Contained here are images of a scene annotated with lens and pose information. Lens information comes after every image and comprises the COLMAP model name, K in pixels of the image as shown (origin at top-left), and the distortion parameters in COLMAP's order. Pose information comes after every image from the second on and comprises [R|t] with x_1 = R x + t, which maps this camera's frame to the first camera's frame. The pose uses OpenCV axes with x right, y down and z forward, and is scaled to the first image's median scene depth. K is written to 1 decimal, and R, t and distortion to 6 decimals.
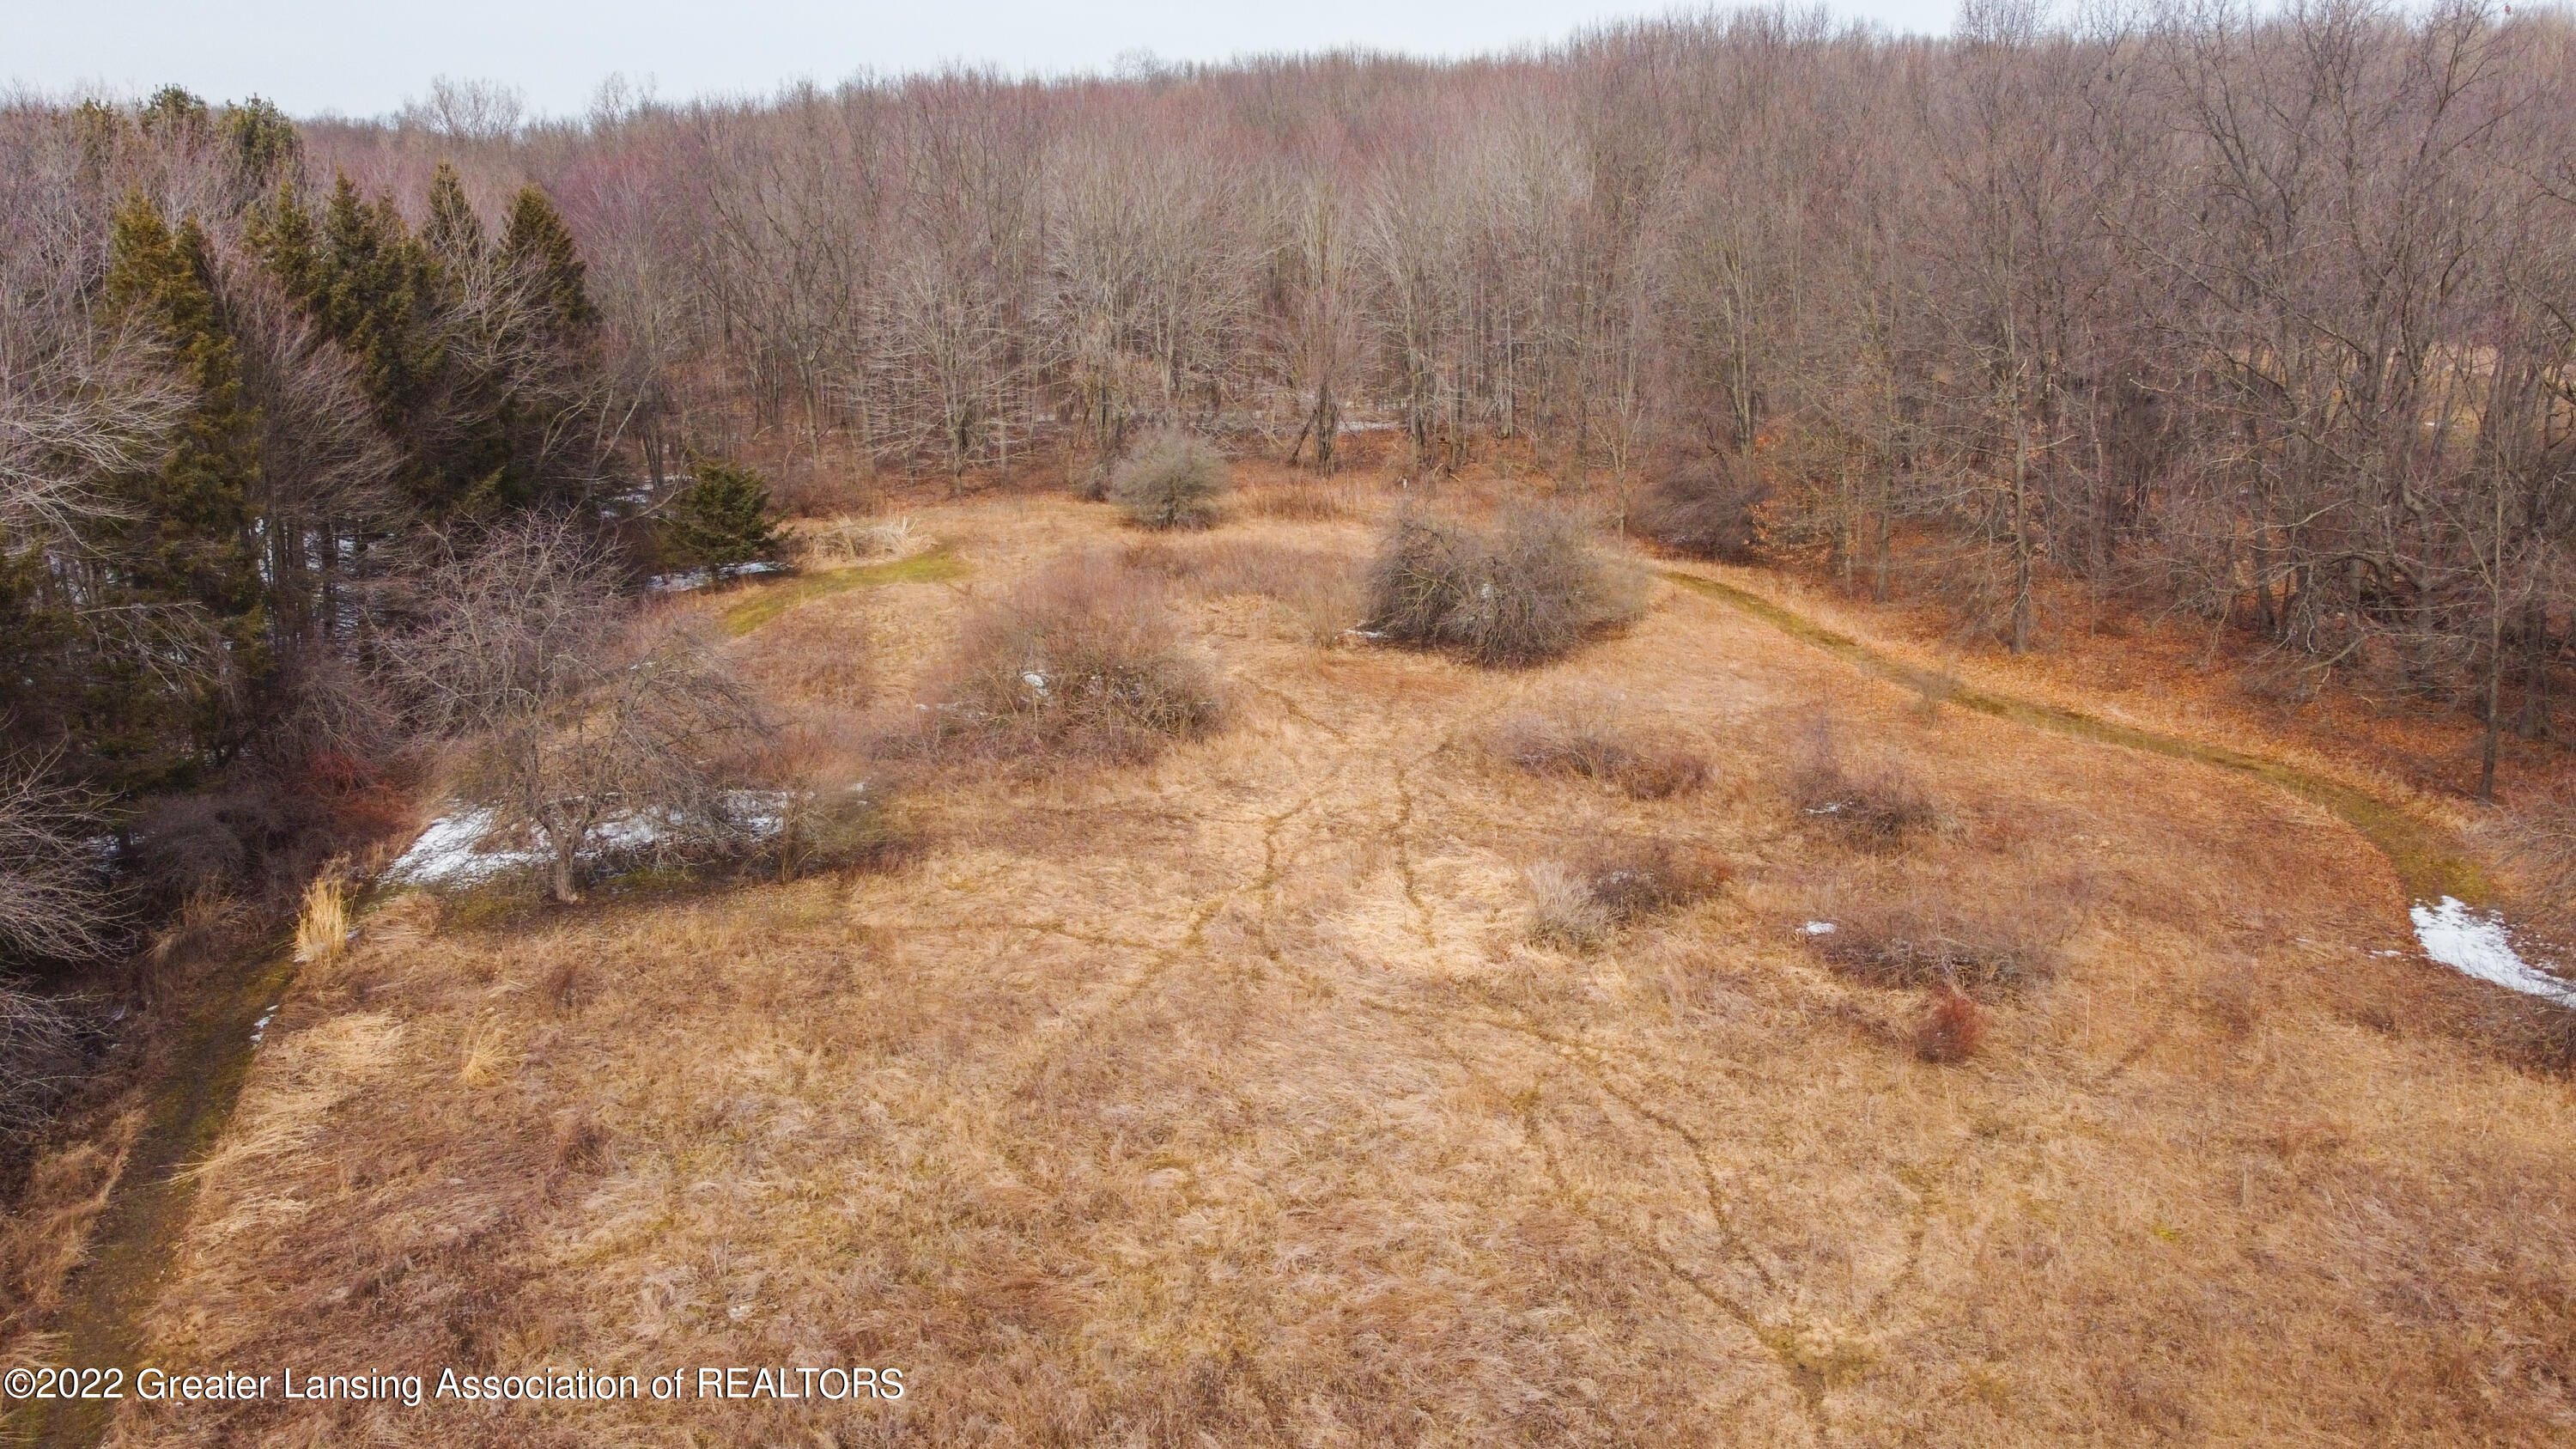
lens RADIAL K [[1889.4, 0, 1292.2], [0, 1889.4, 723.7], [0, 0, 1]] dist [0.000277, -0.000013]
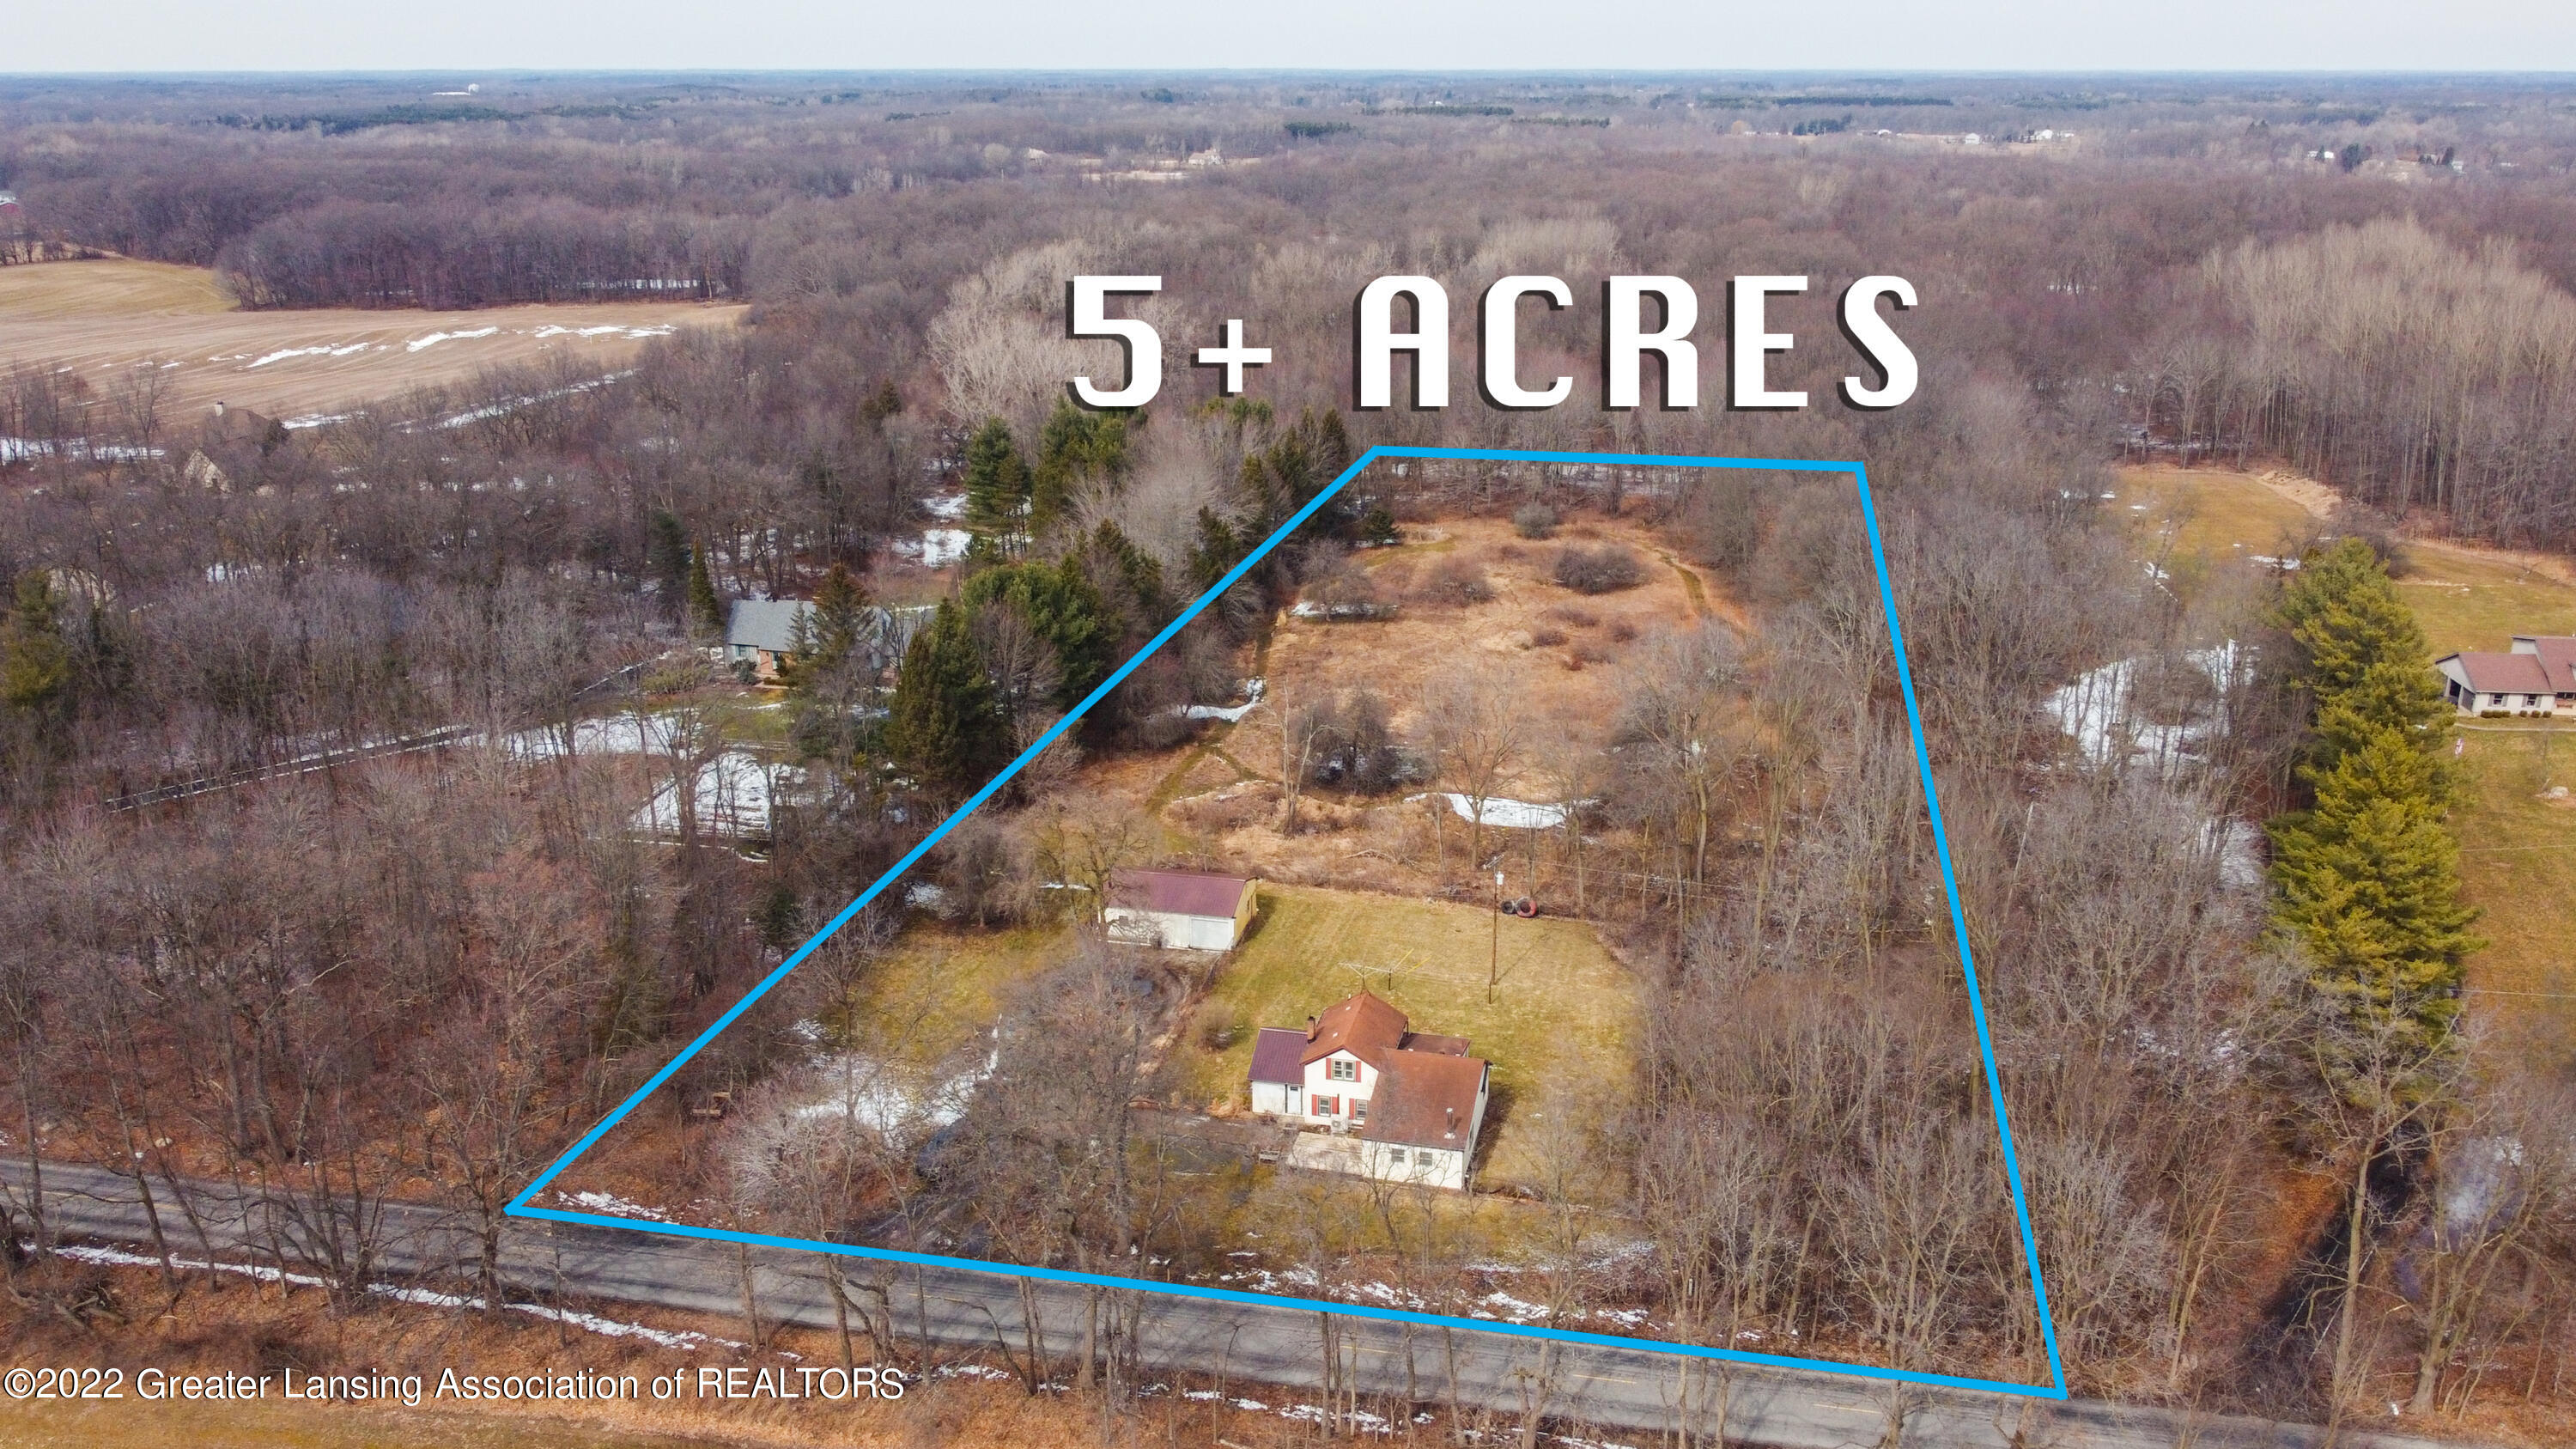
lens RADIAL K [[1889.4, 0, 1291.1], [0, 1889.4, 726.0], [0, 0, 1]] dist [0.000277, -0.000013]
pose [[0.929499, 0.116253, -0.350025, 1.100654], [-0.101984, 0.993035, 0.058992, 0.079468], [0.354445, -0.019136, 0.934881, -3.130095]]
